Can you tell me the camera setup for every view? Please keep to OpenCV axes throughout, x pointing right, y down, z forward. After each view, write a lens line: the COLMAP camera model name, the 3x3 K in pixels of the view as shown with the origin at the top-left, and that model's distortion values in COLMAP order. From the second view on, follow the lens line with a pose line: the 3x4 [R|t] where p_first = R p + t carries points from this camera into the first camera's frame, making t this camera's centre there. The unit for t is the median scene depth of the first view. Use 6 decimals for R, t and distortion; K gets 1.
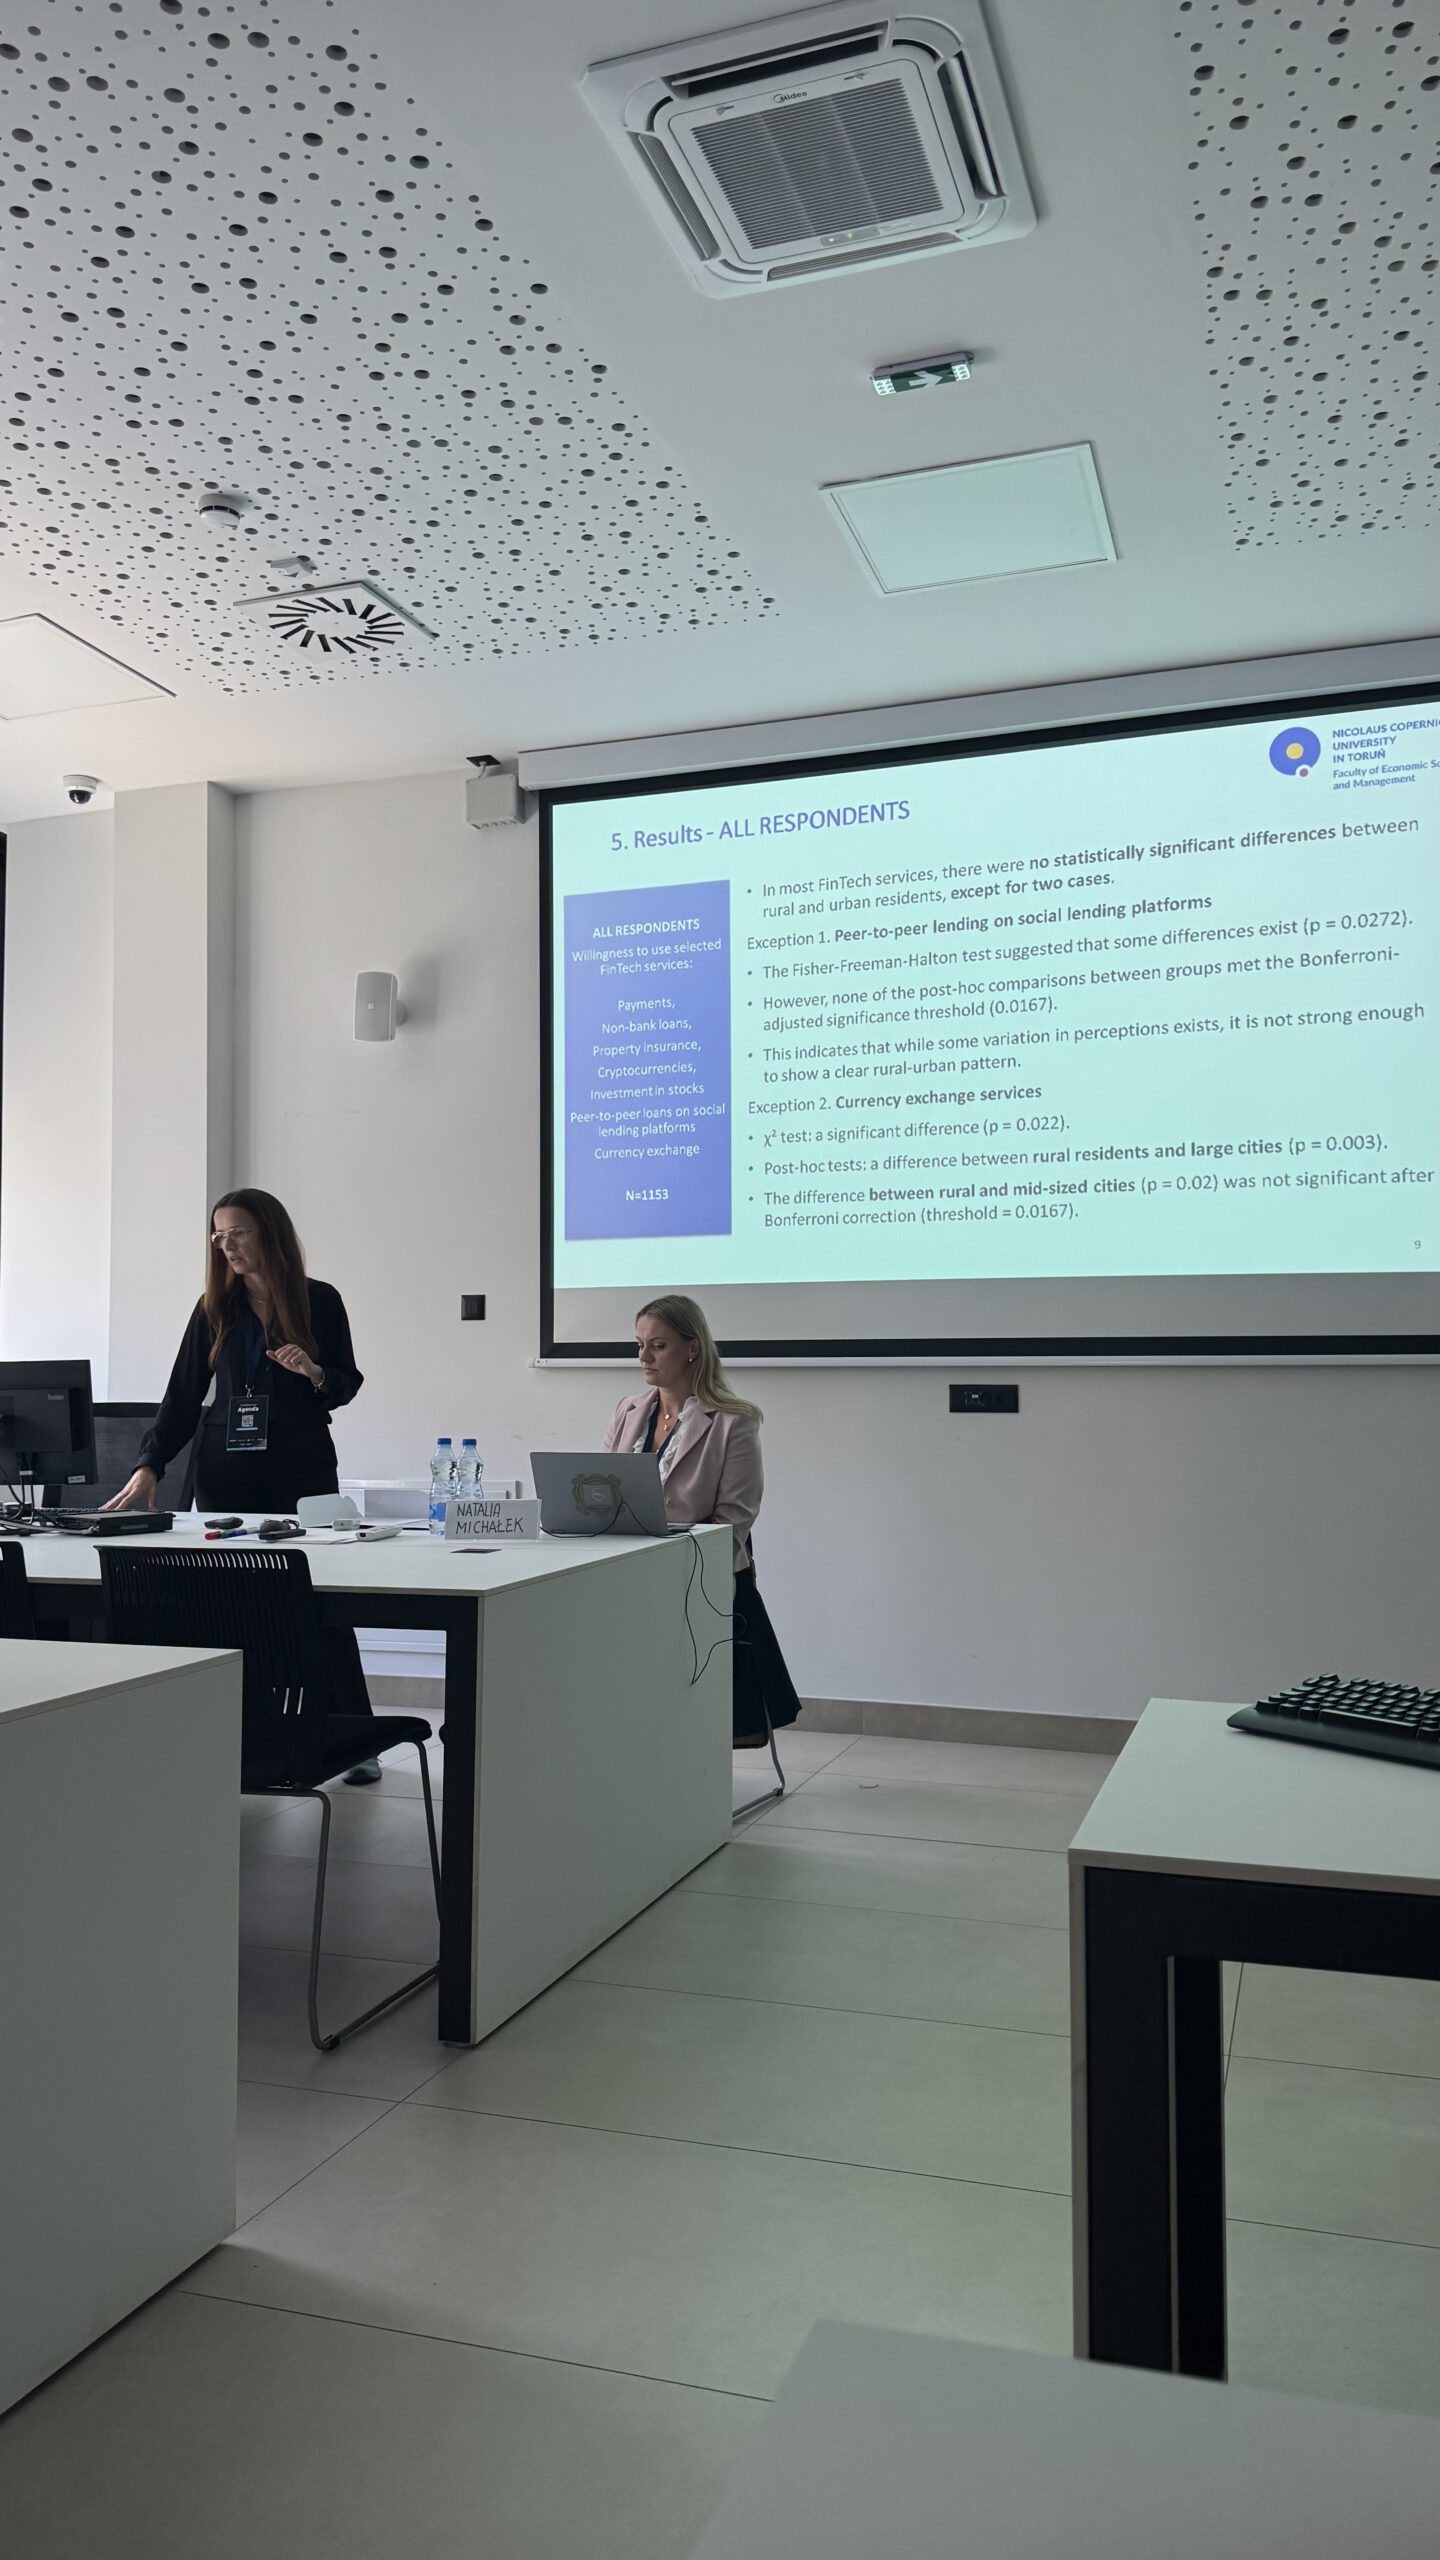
lens RADIAL K [[1827.4, 0, 714.2], [0, 1827.4, 1279.2], [0, 0, 1]] dist [0.059524, -0.085285]
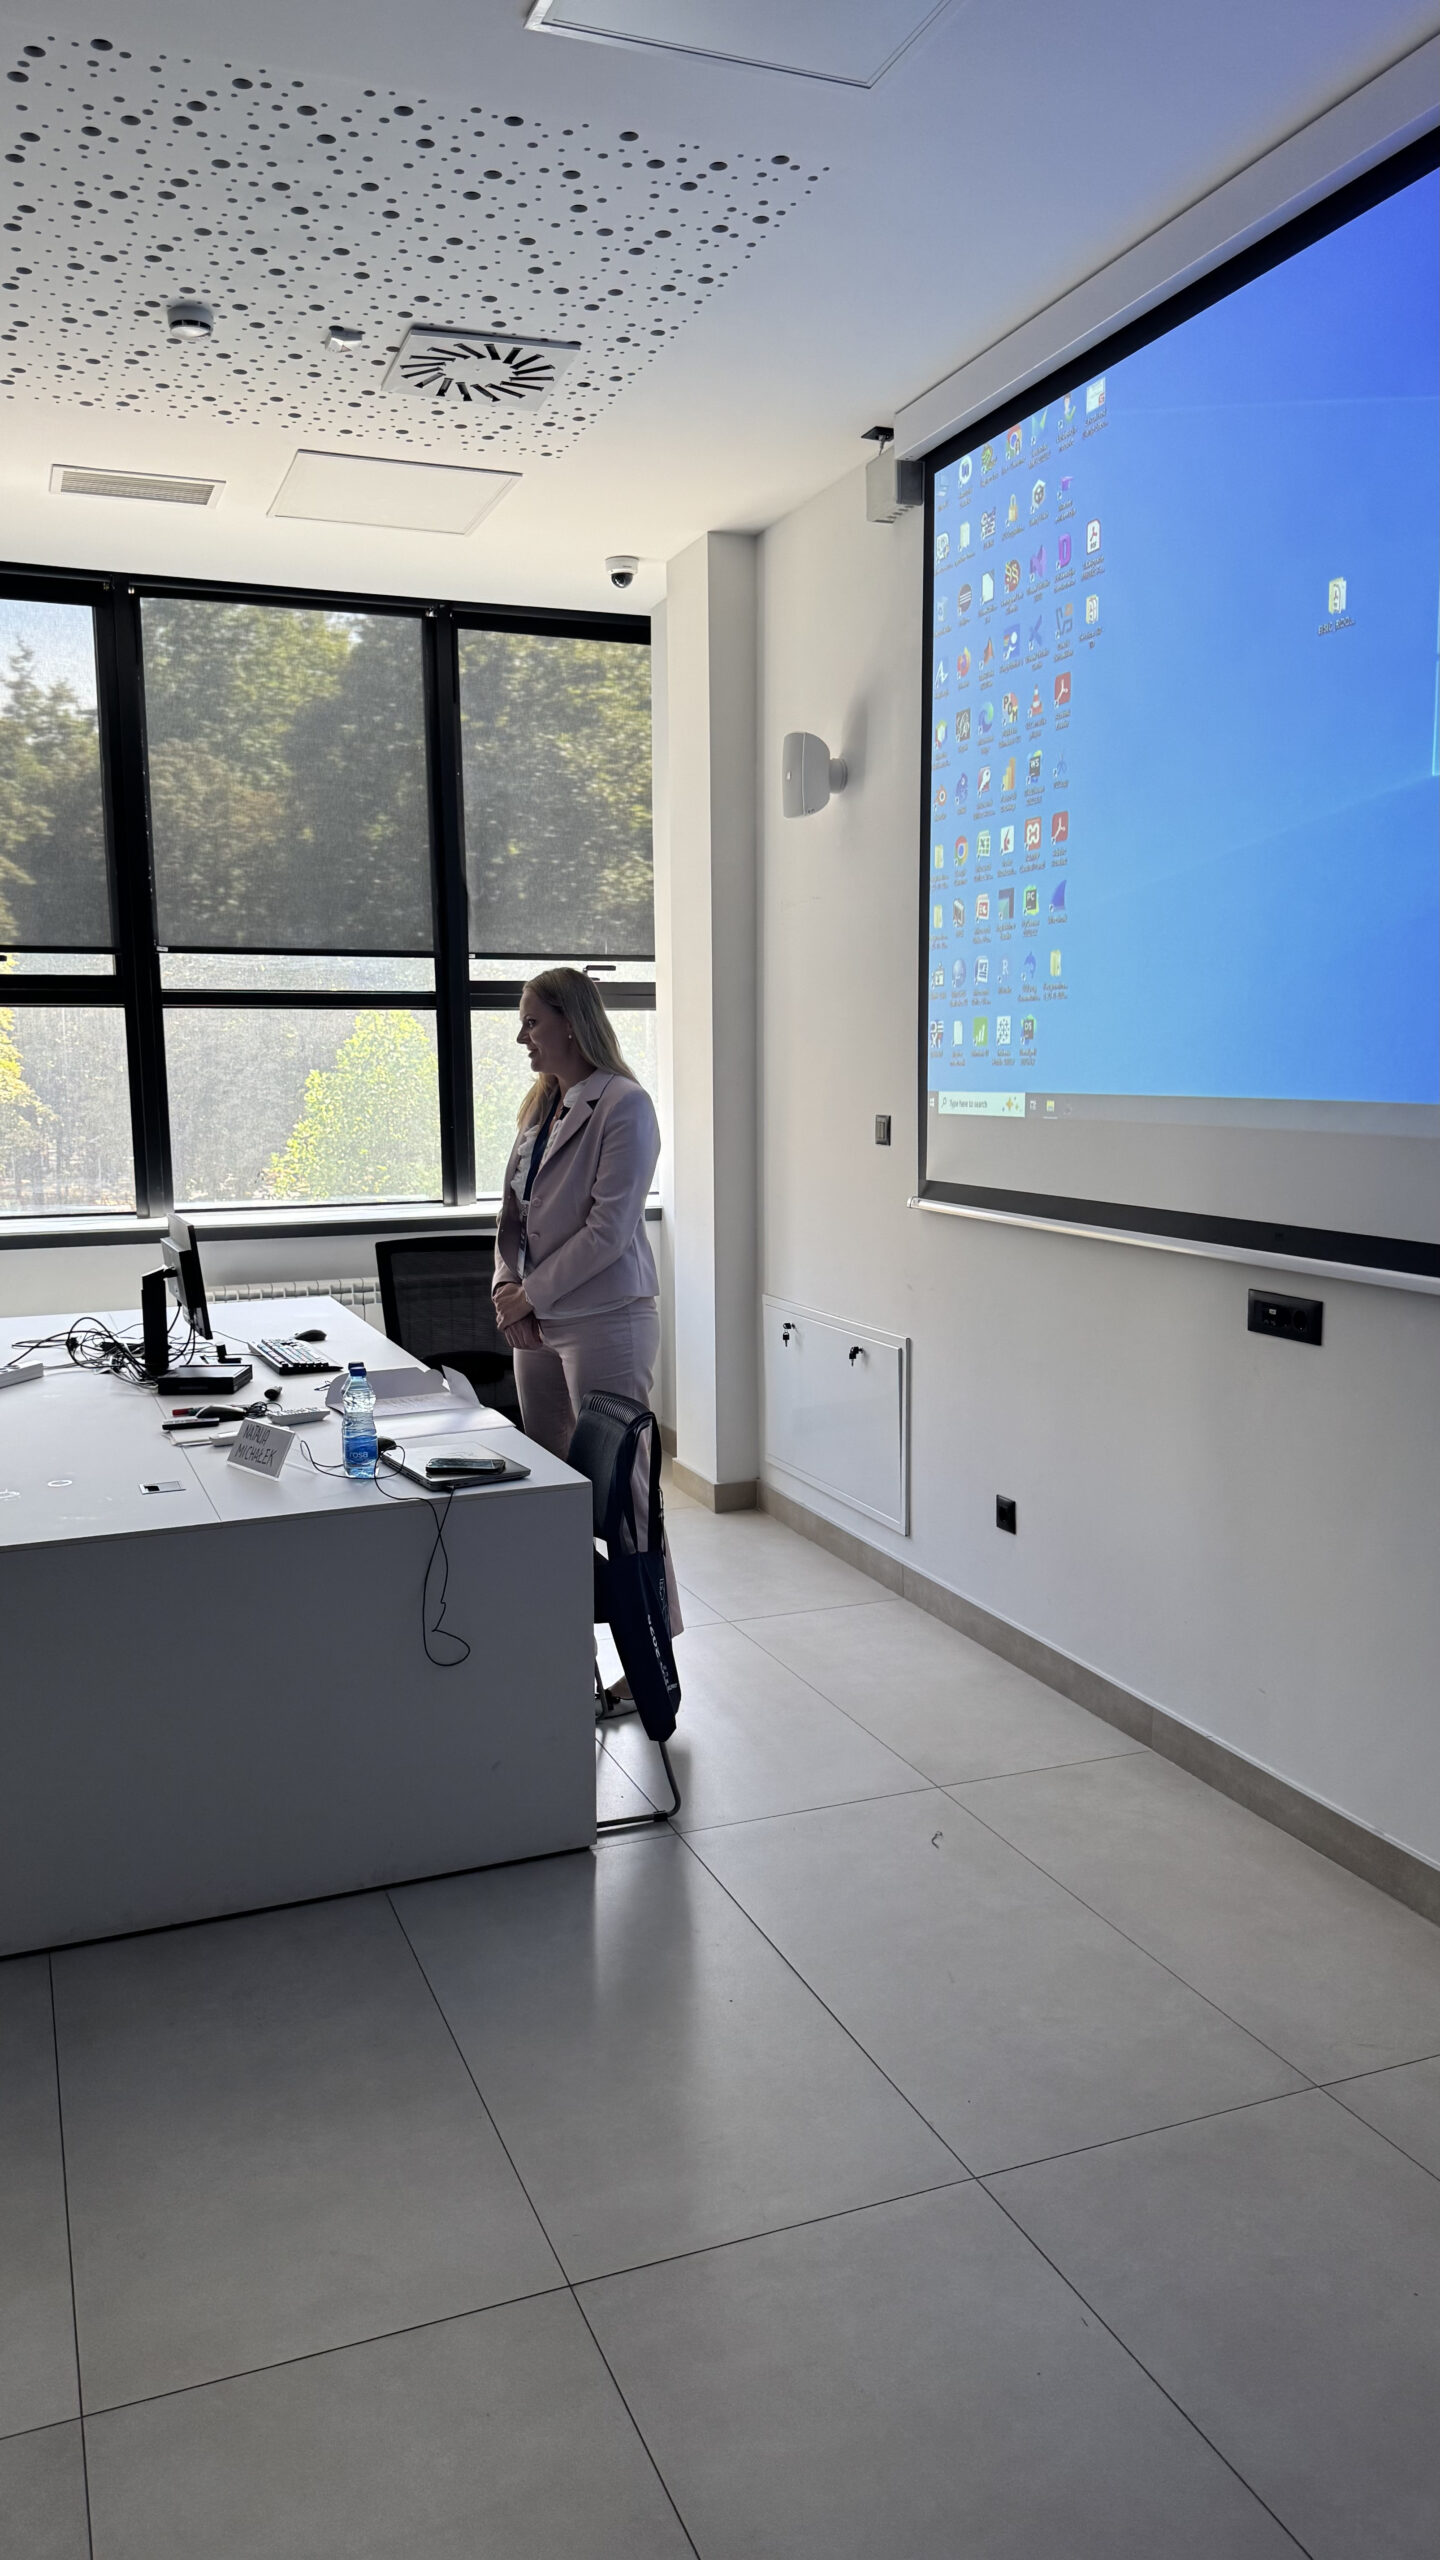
lens RADIAL K [[1833.5, 0, 715.0], [0, 1833.5, 1275.2], [0, 0, 1]] dist [0.055710, -0.079903]
pose [[0.645069, 0.090117, -0.758792, 0.677370], [0.053371, 0.985282, 0.162389, -0.088114], [0.762258, -0.145250, 0.630765, 0.575359]]
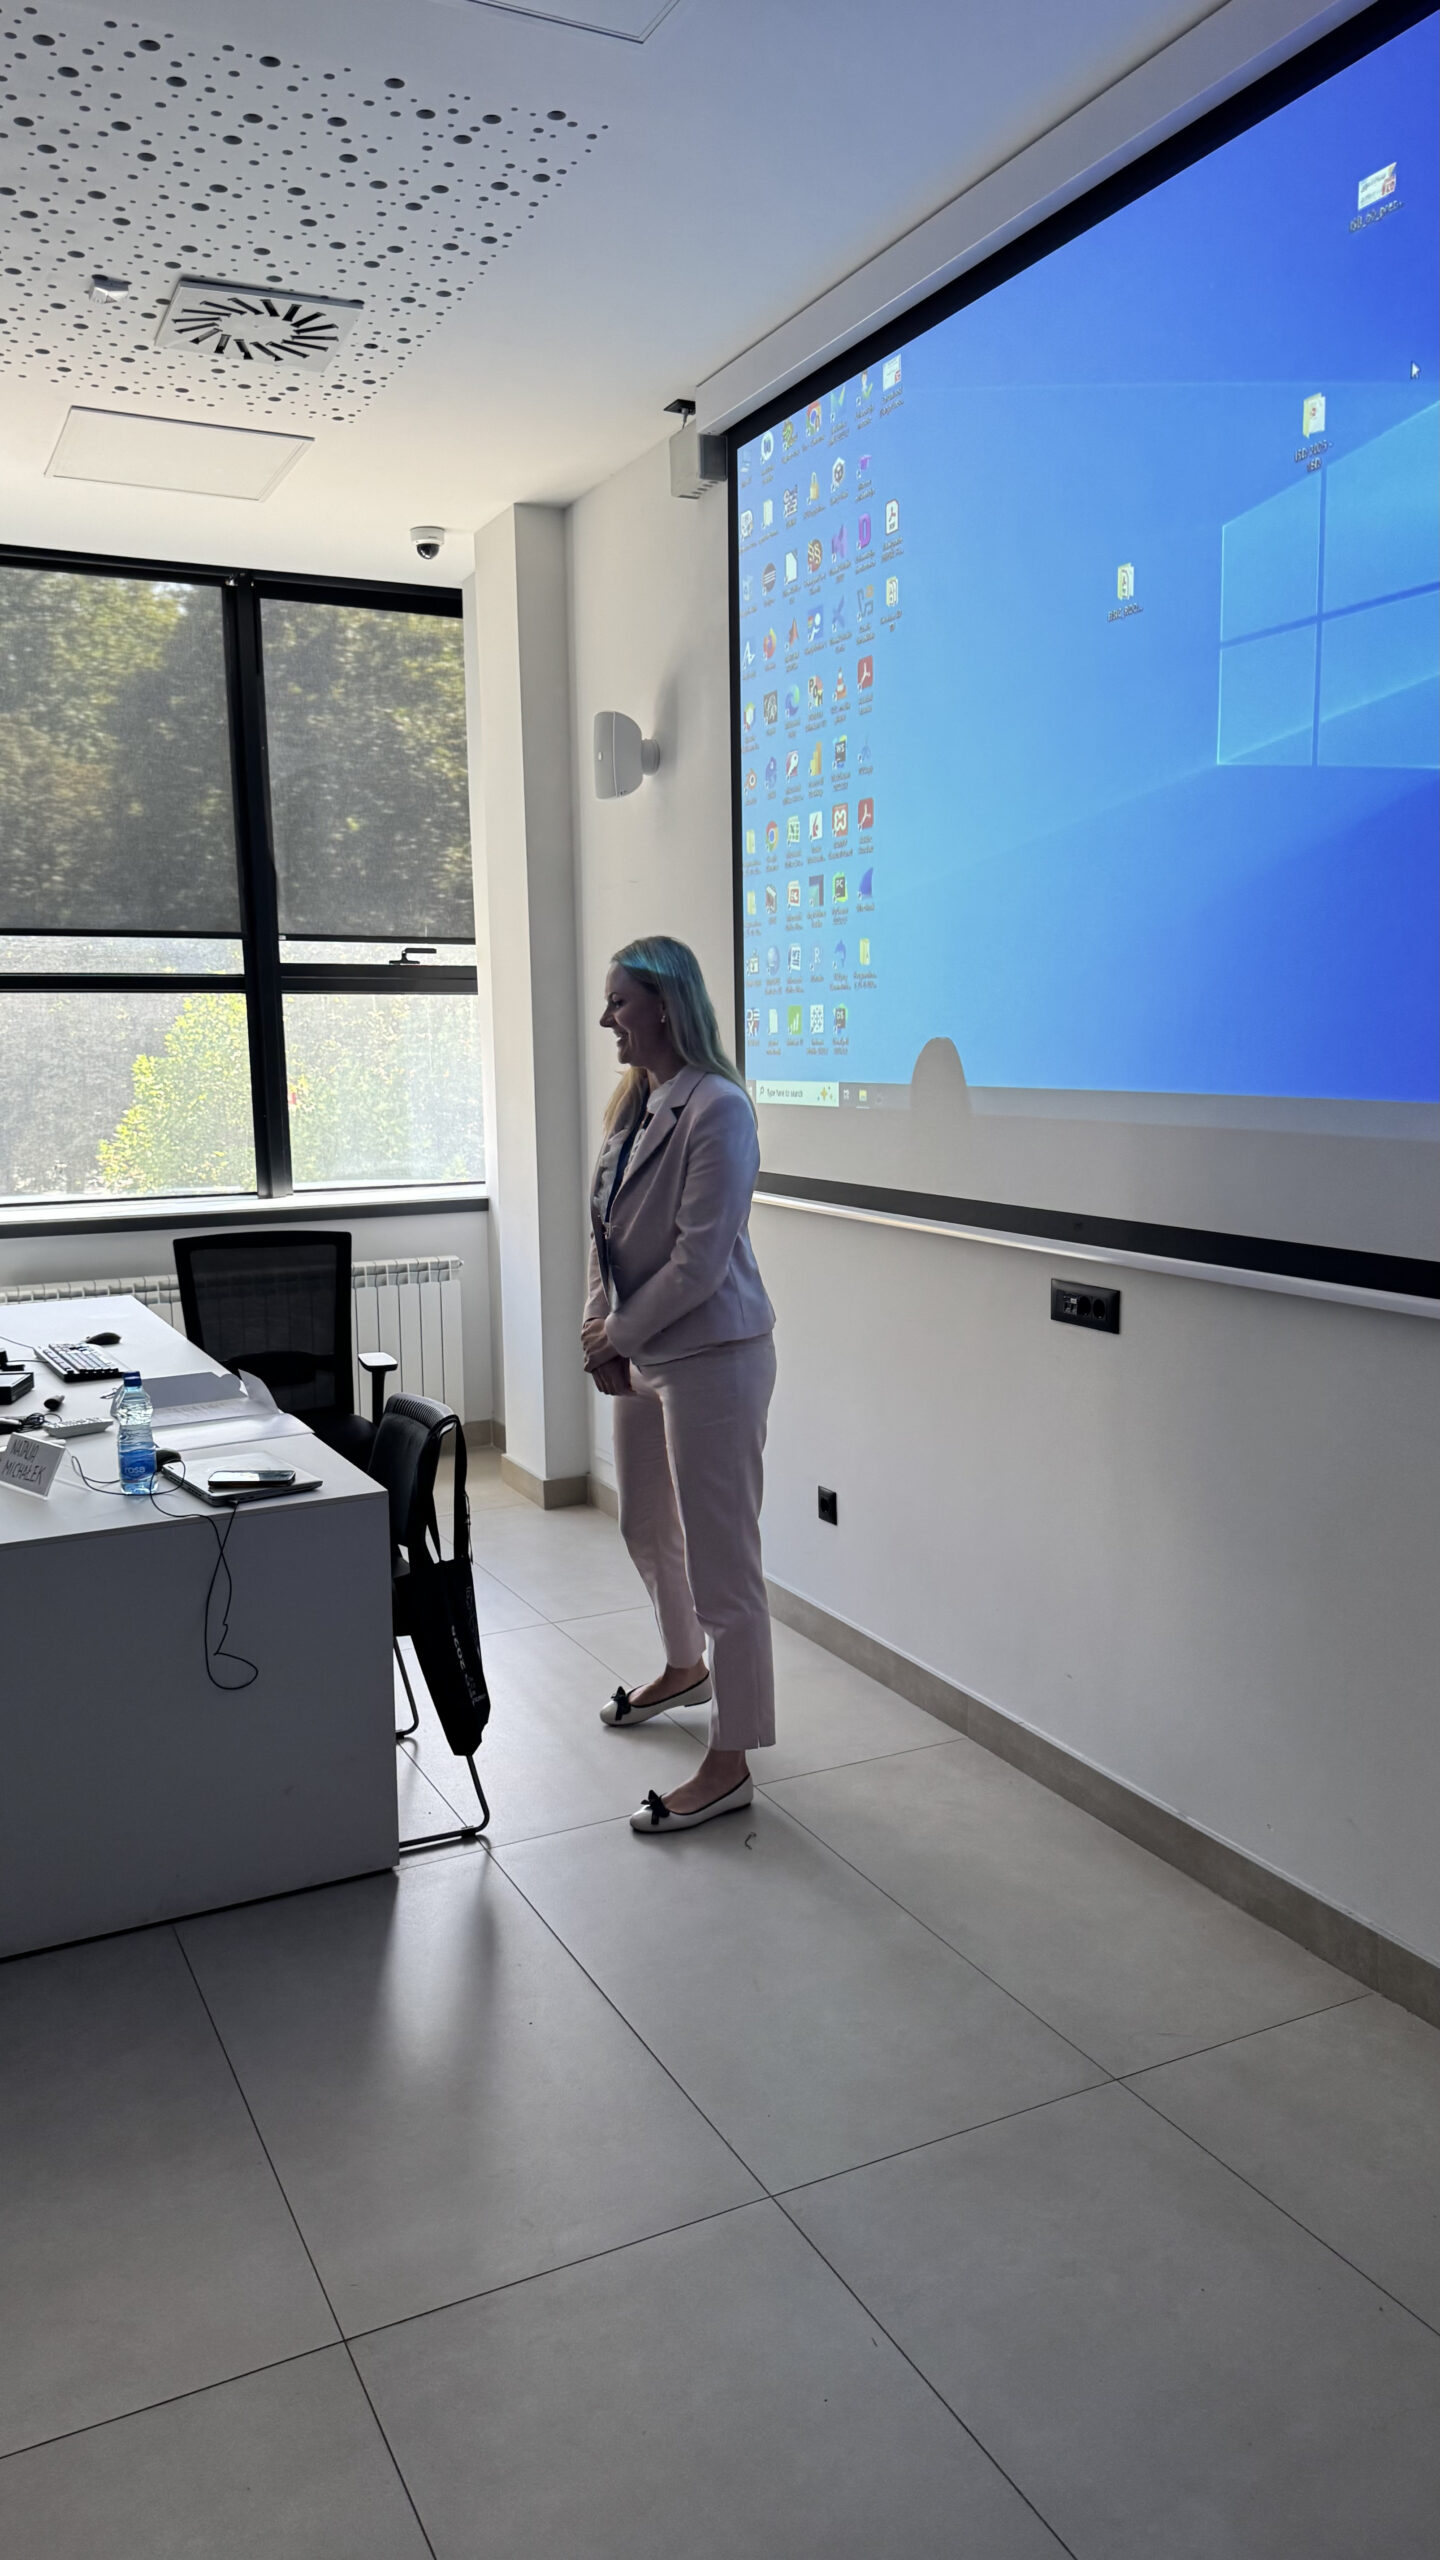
lens RADIAL K [[1835.9, 0, 746.6], [0, 1835.9, 1279.6], [0, 0, 1]] dist [0.037454, -0.042543]
pose [[0.714804, 0.088769, -0.693668, 0.679020], [0.053085, 0.982161, 0.180391, -0.090492], [0.697307, -0.165767, 0.697341, 0.609981]]
